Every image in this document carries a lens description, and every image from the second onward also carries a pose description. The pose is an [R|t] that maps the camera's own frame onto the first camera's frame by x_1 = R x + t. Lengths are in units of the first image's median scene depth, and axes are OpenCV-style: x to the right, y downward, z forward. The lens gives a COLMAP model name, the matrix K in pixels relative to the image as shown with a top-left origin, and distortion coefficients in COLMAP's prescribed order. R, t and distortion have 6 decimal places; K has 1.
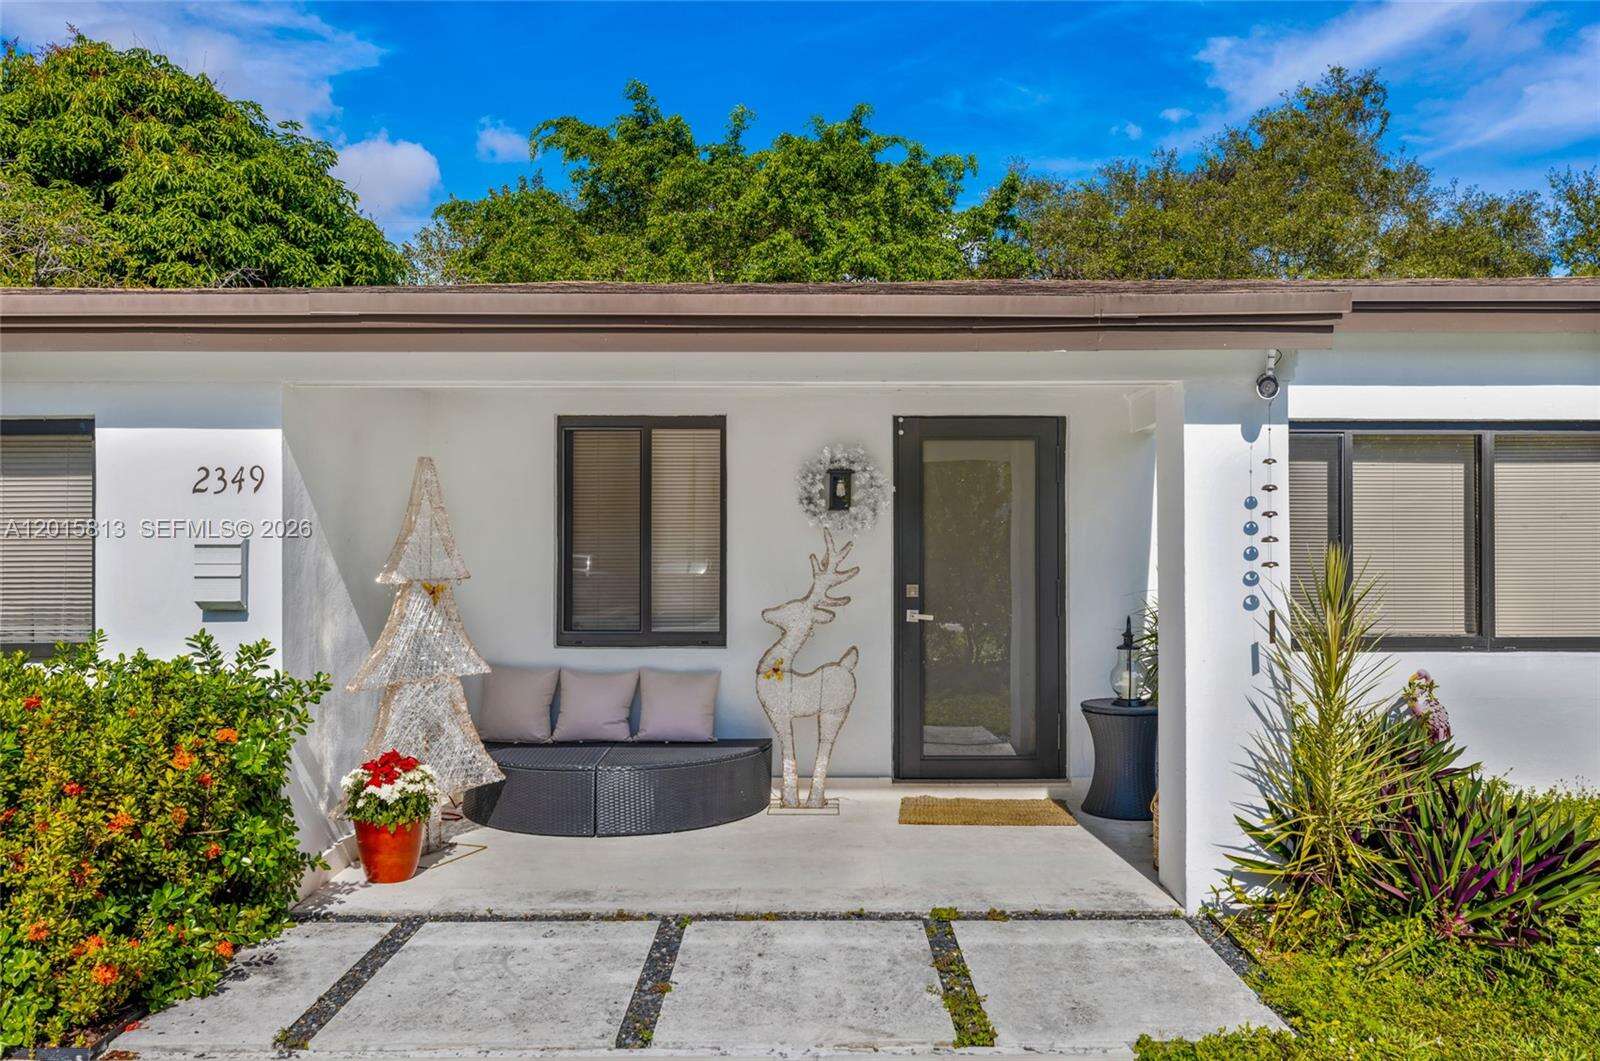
lens RADIAL K [[1343.6, 0, 829.2], [0, 1343.6, 530.9], [0, 0, 1]] dist [0.011319, -0.027492]
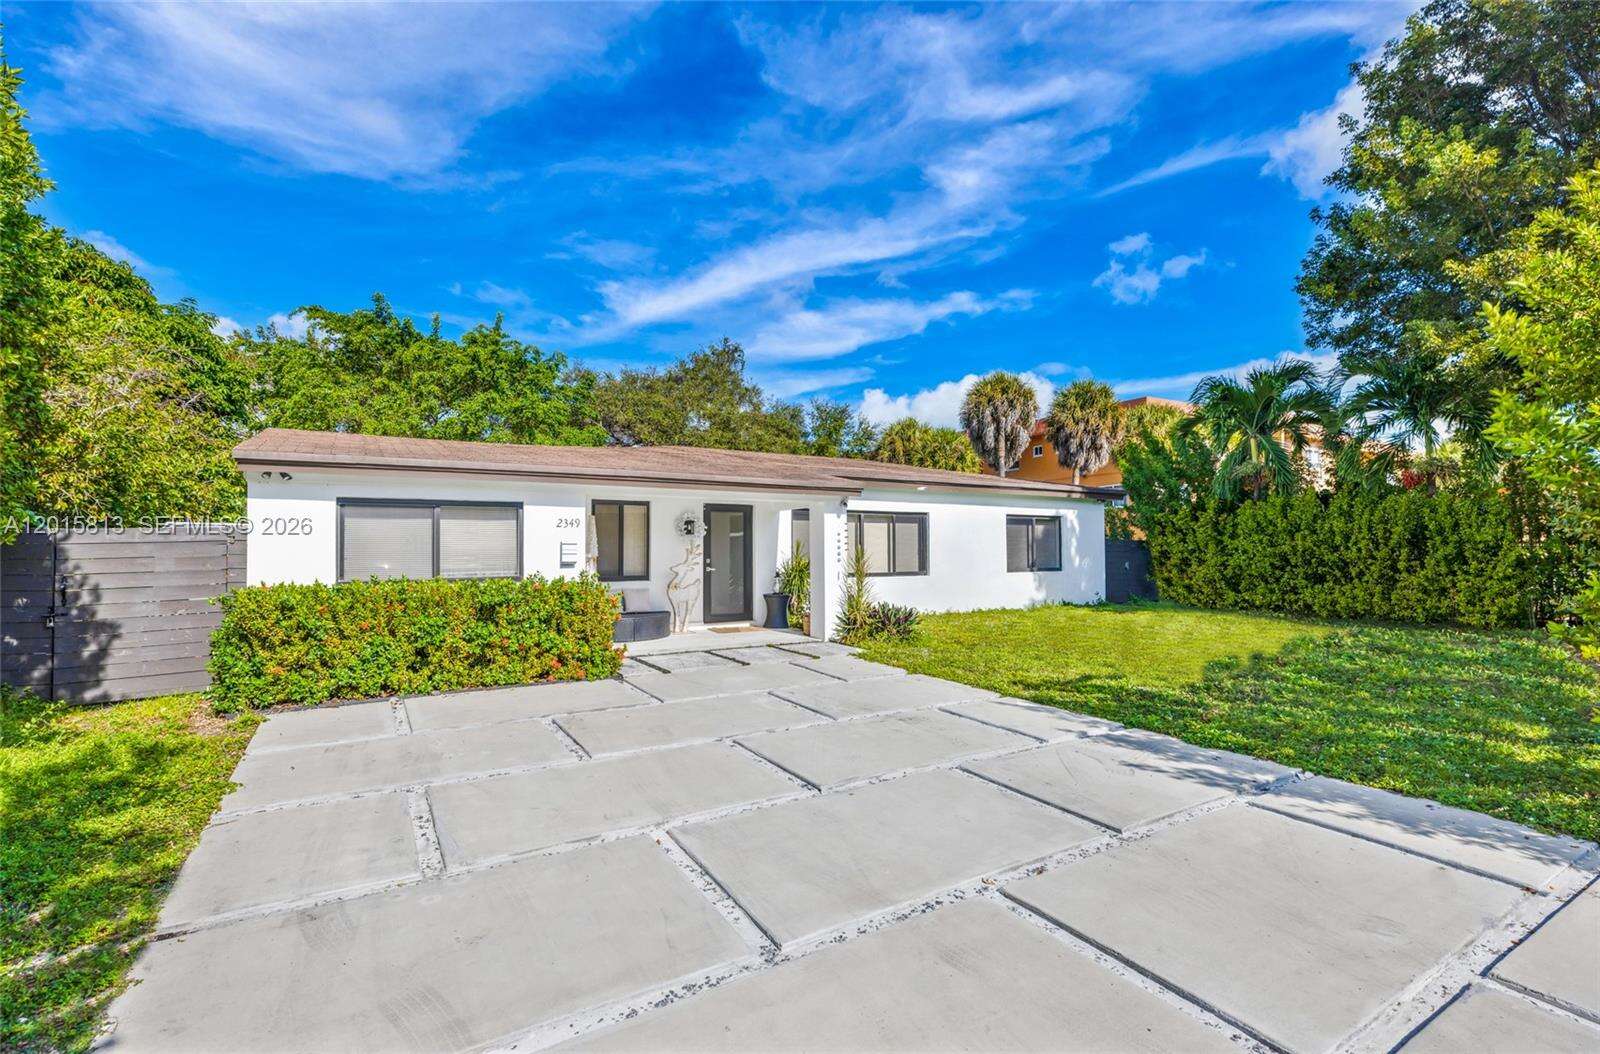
lens RADIAL K [[720.5, 0, 806.0], [0, 720.5, 539.2], [0, 0, 1]] dist [0.002020, 0.001103]
pose [[0.853726, 0.006596, 0.520681, -0.600460], [-0.003138, 0.999967, -0.007523, 0.007504], [-0.520713, 0.004789, 0.853718, -0.510316]]
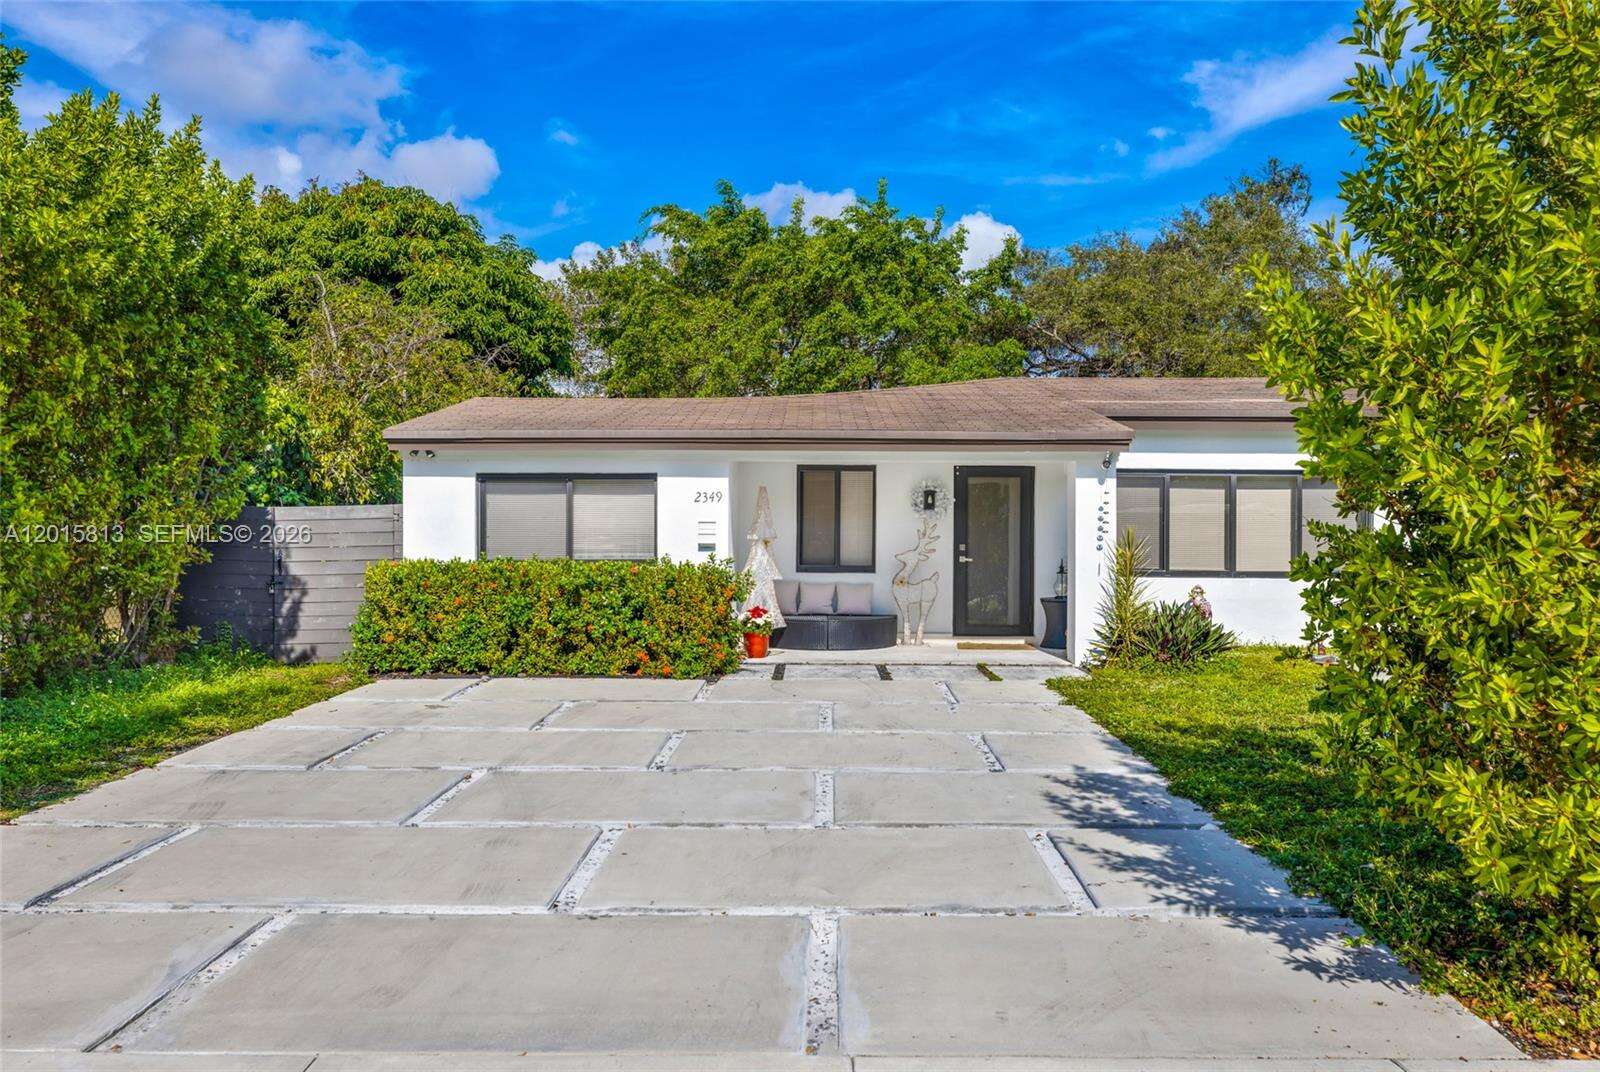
lens RADIAL K [[1257.8, 0, 809.9], [0, 1257.8, 547.8], [0, 0, 1]] dist [0.015847, -0.000400]
pose [[0.999847, 0.007341, -0.015884, -0.149837], [-0.007049, 0.999807, 0.018322, 0.010193], [0.016016, -0.018207, 0.999706, -1.014952]]
